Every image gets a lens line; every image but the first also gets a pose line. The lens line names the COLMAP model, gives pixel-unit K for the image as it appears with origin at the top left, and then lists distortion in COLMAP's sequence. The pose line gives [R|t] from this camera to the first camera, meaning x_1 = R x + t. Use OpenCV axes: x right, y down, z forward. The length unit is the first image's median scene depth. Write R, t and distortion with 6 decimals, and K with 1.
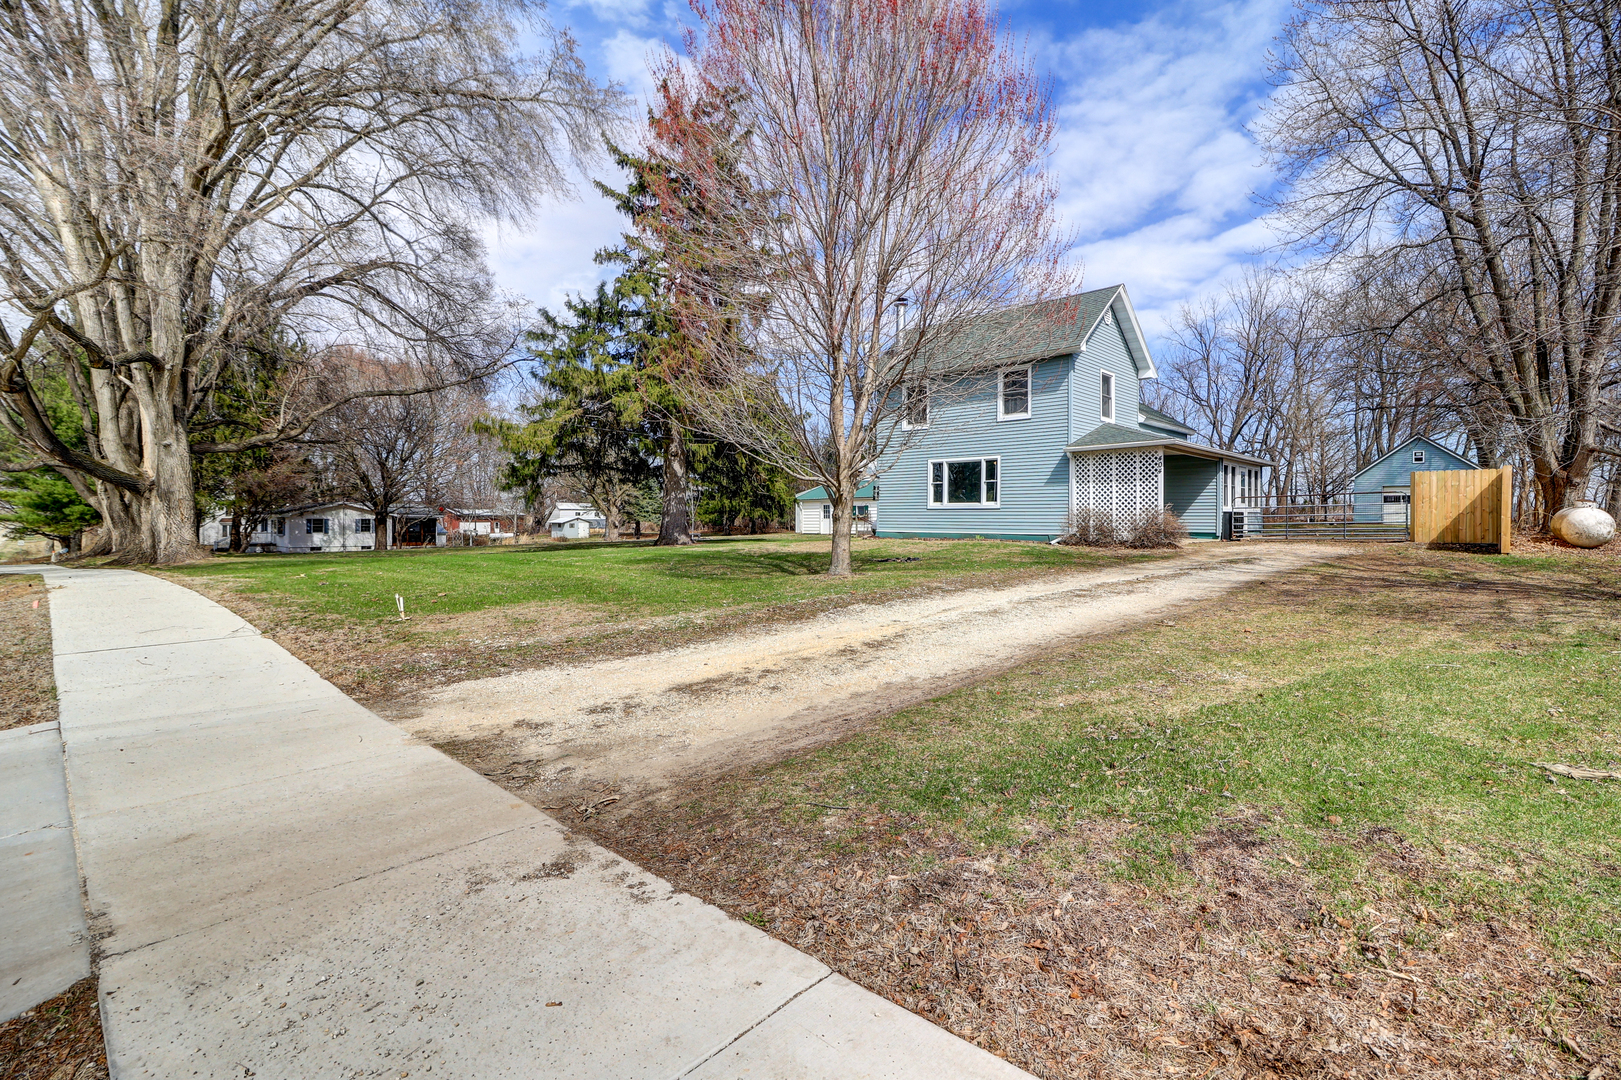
lens RADIAL K [[742.1, 0, 811.2], [0, 742.1, 523.0], [0, 0, 1]] dist [-0.002385, -0.012888]
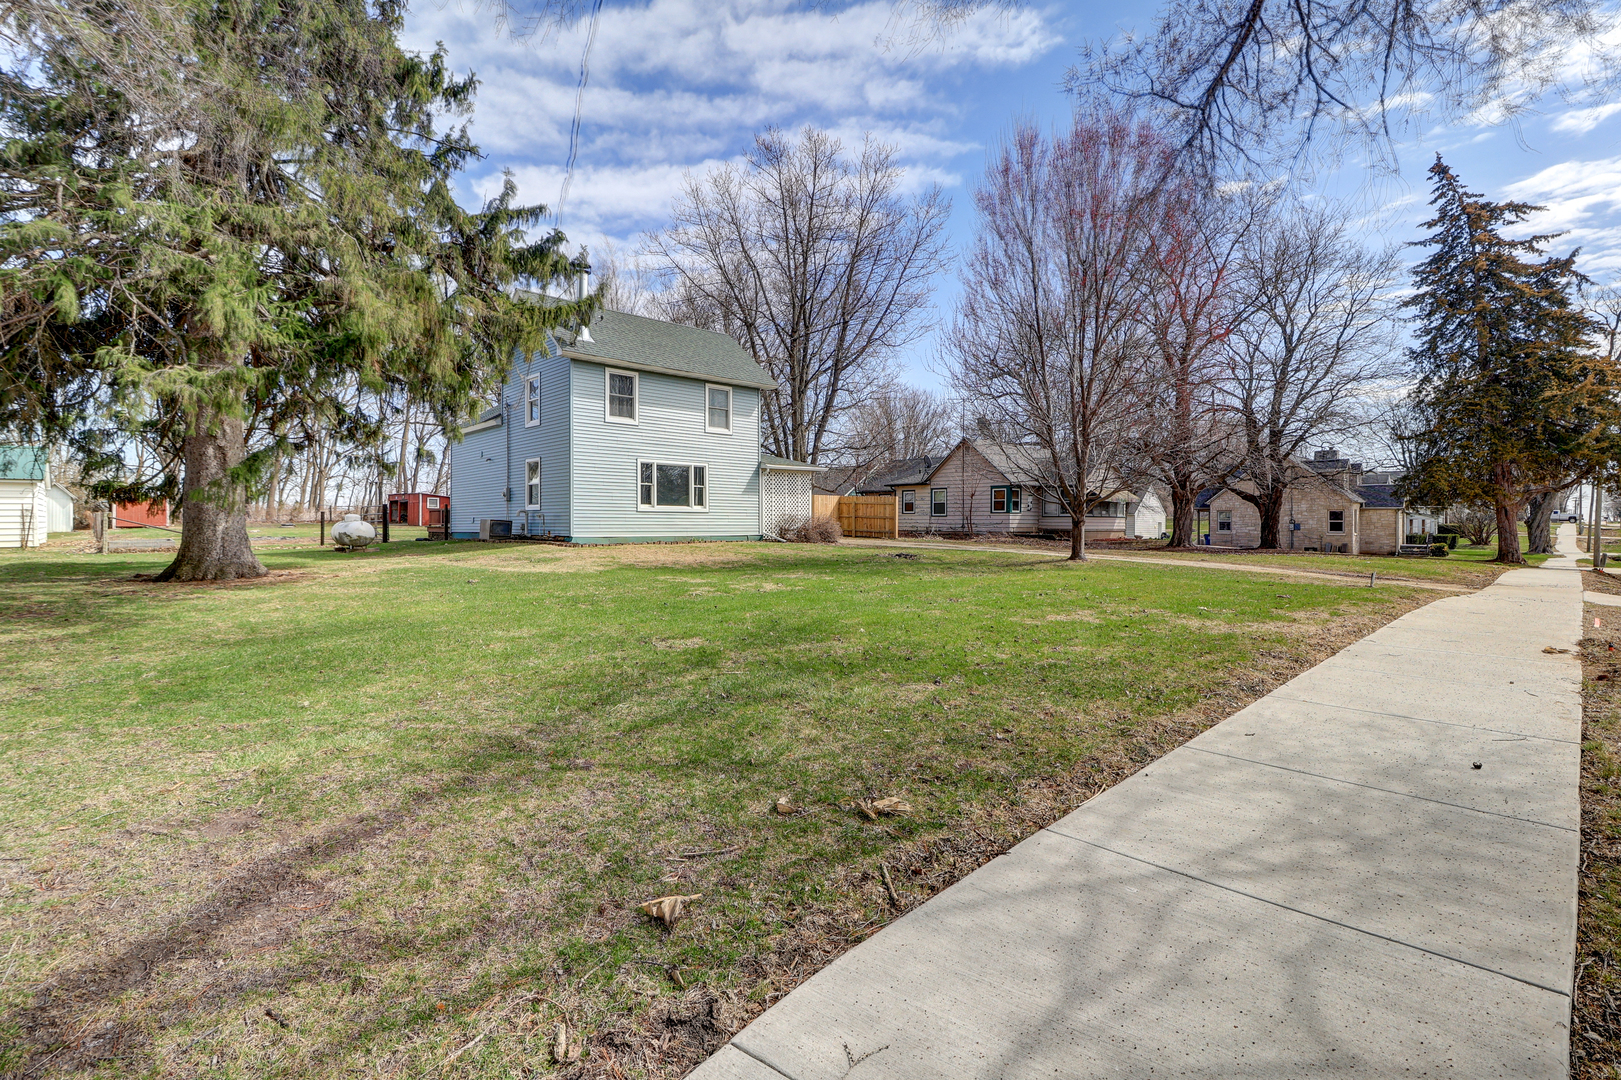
lens RADIAL K [[742.1, 0, 811.2], [0, 742.1, 523.0], [0, 0, 1]] dist [-0.002385, -0.012888]
pose [[0.021092, -0.007937, 0.999746, -0.805457], [0.004988, 0.999957, 0.007834, -0.011848], [-0.999765, 0.004822, 0.021130, 0.806624]]
